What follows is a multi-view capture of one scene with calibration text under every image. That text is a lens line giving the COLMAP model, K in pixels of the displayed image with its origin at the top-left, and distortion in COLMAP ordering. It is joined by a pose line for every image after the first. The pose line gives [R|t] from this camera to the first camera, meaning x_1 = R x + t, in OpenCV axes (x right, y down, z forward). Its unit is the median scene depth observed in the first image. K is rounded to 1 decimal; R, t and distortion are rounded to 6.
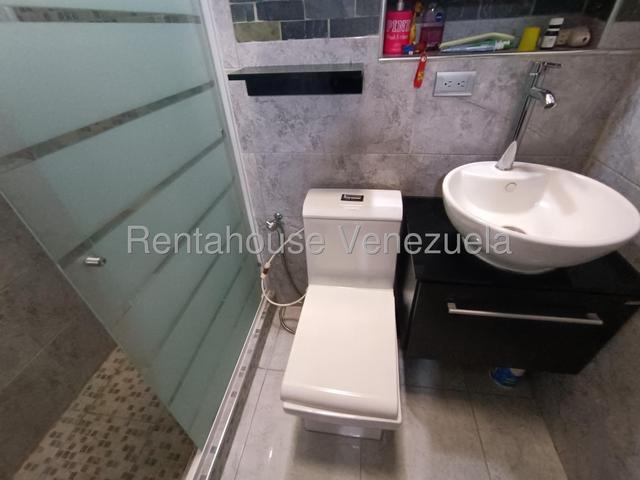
lens RADIAL K [[293.0, 0, 322.5], [0, 293.0, 244.8], [0, 0, 1]] dist [-0.007780, 0.003459]
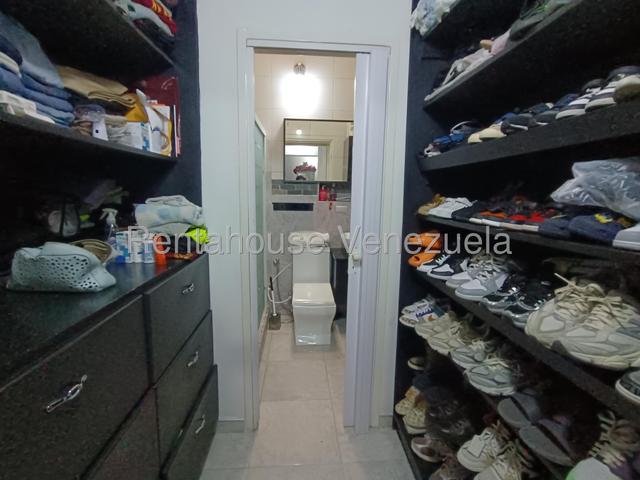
lens RADIAL K [[293.0, 0, 318.7], [0, 293.0, 237.1], [0, 0, 1]] dist [-0.007780, 0.003459]
pose [[0.978429, 0.037138, 0.203220, -0.421658], [0.062462, 0.884483, -0.462372, 1.162556], [-0.196916, 0.465091, 0.863084, -1.544417]]
